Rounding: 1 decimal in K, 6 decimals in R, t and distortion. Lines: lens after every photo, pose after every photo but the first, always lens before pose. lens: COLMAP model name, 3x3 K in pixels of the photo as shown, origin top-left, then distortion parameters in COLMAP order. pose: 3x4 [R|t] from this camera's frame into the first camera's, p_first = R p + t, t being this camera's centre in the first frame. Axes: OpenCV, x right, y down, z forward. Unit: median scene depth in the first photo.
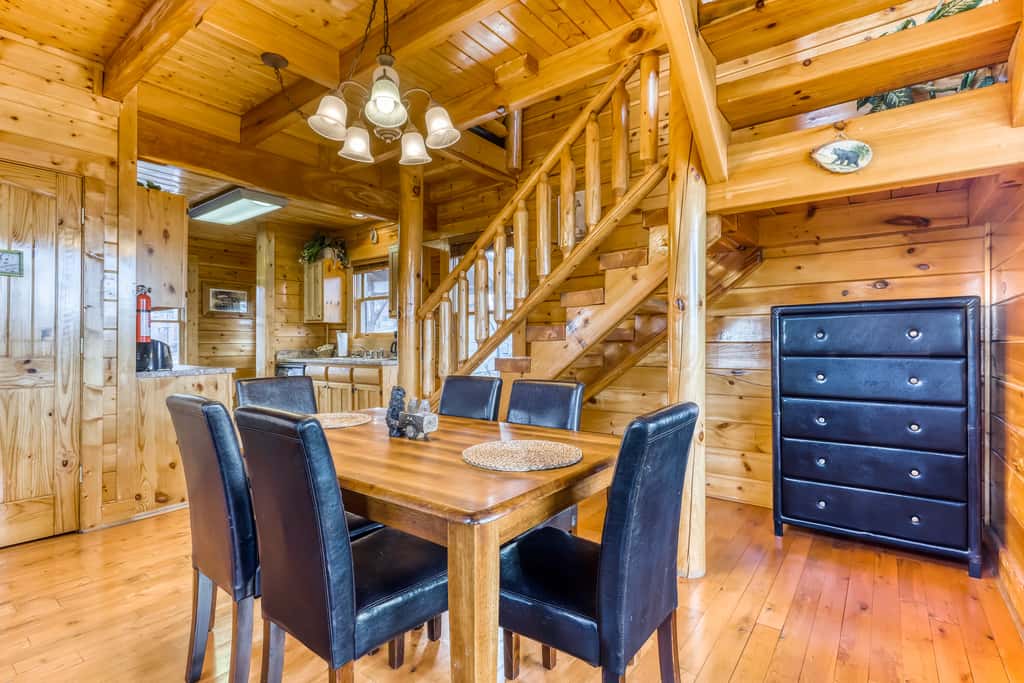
lens RADIAL K [[488.6, 0, 518.6], [0, 488.6, 344.5], [0, 0, 1]] dist [0.001265, -0.000311]
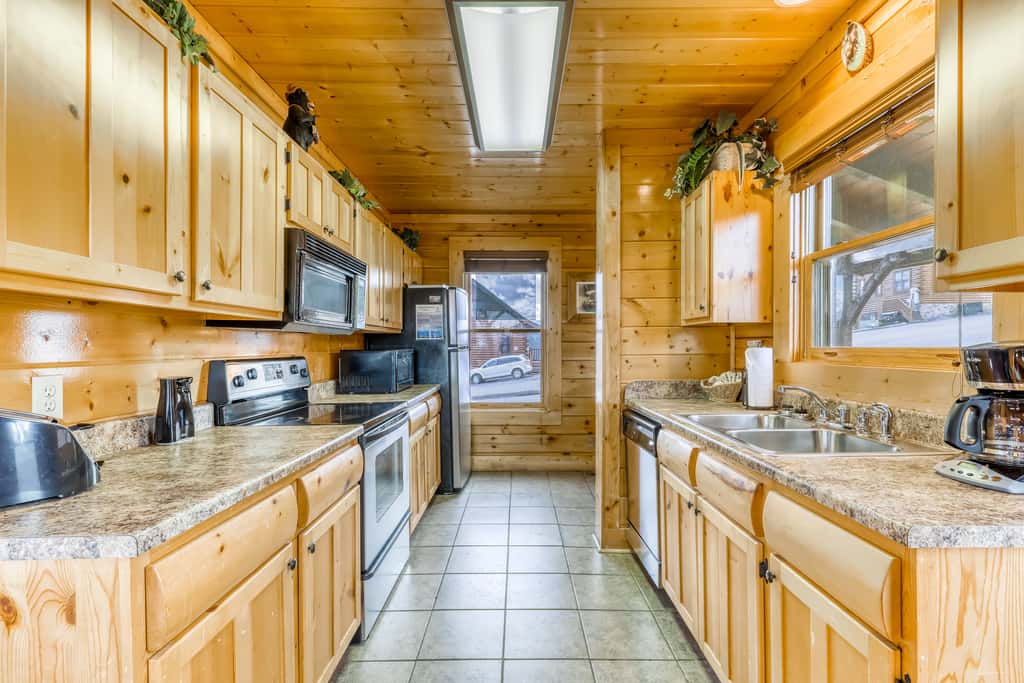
lens RADIAL K [[466.2, 0, 517.4], [0, 466.2, 349.5], [0, 0, 1]] dist [0.009482, -0.004592]
pose [[0.616167, 0.001030, -0.787615, -0.179926], [0.002597, 0.999991, 0.003340, -0.023104], [0.787611, -0.004103, 0.616159, 0.600414]]
